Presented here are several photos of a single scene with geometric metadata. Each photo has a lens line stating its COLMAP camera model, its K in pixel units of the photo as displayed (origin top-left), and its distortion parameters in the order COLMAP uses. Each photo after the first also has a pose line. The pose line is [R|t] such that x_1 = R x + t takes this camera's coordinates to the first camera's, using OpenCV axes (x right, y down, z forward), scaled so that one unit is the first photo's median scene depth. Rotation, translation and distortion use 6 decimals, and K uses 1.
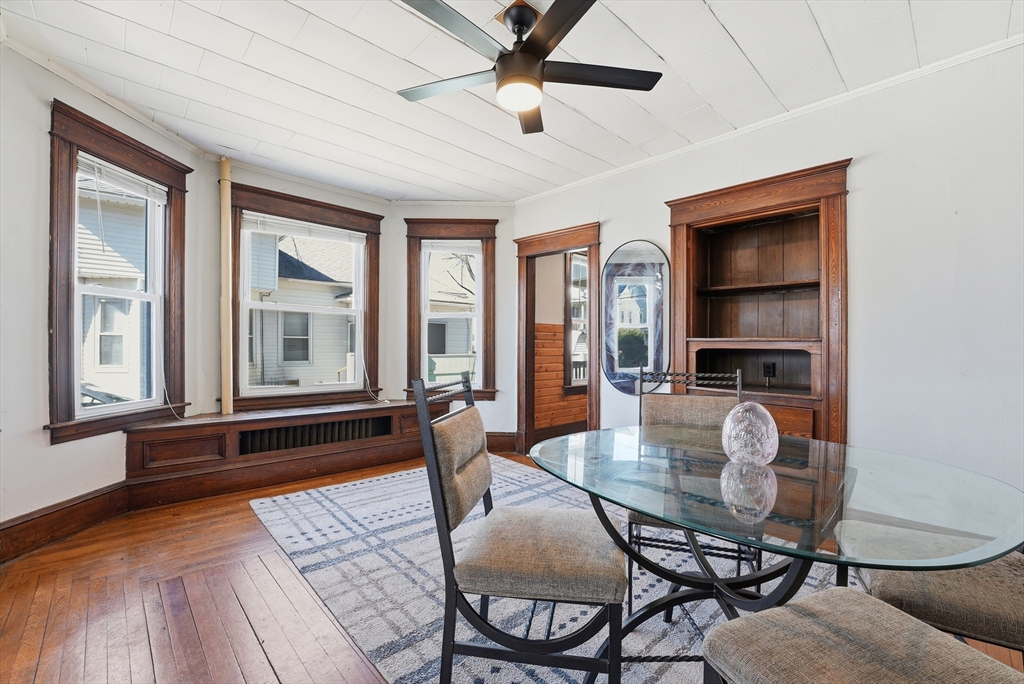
lens RADIAL K [[442.3, 0, 510.9], [0, 442.3, 346.3], [0, 0, 1]] dist [-0.021313, -0.000060]
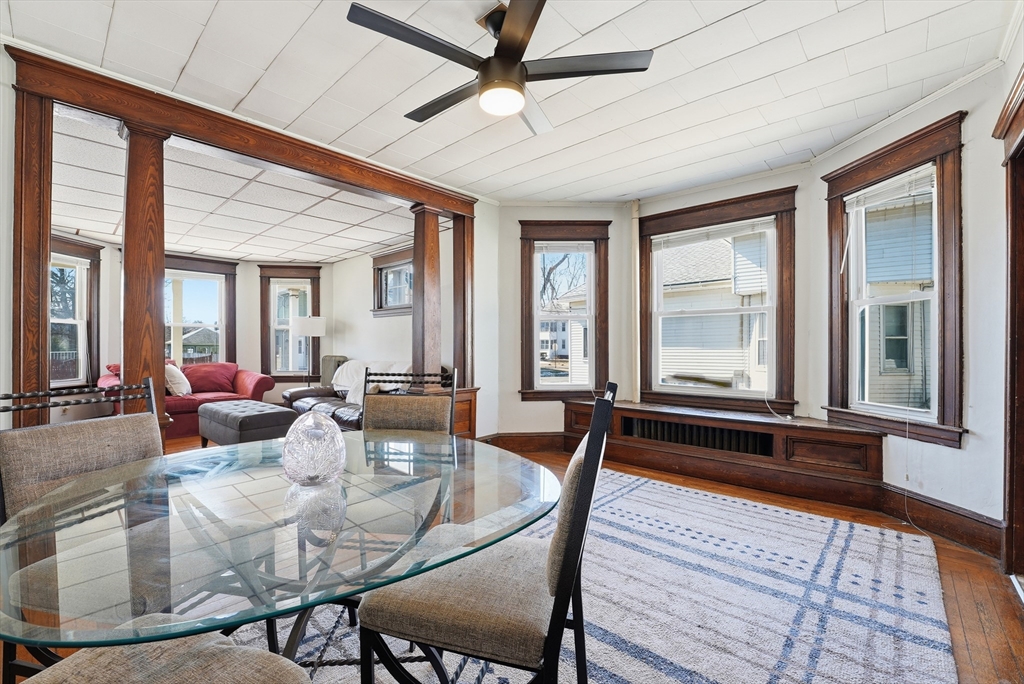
lens RADIAL K [[428.1, 0, 496.2], [0, 428.1, 345.3], [0, 0, 1]] dist [-0.001019, -0.000373]
pose [[0.076644, -0.012866, -0.996976, 0.587199], [0.001716, 0.999917, -0.012772, 0.004023], [0.997057, -0.000732, 0.076660, 0.533687]]
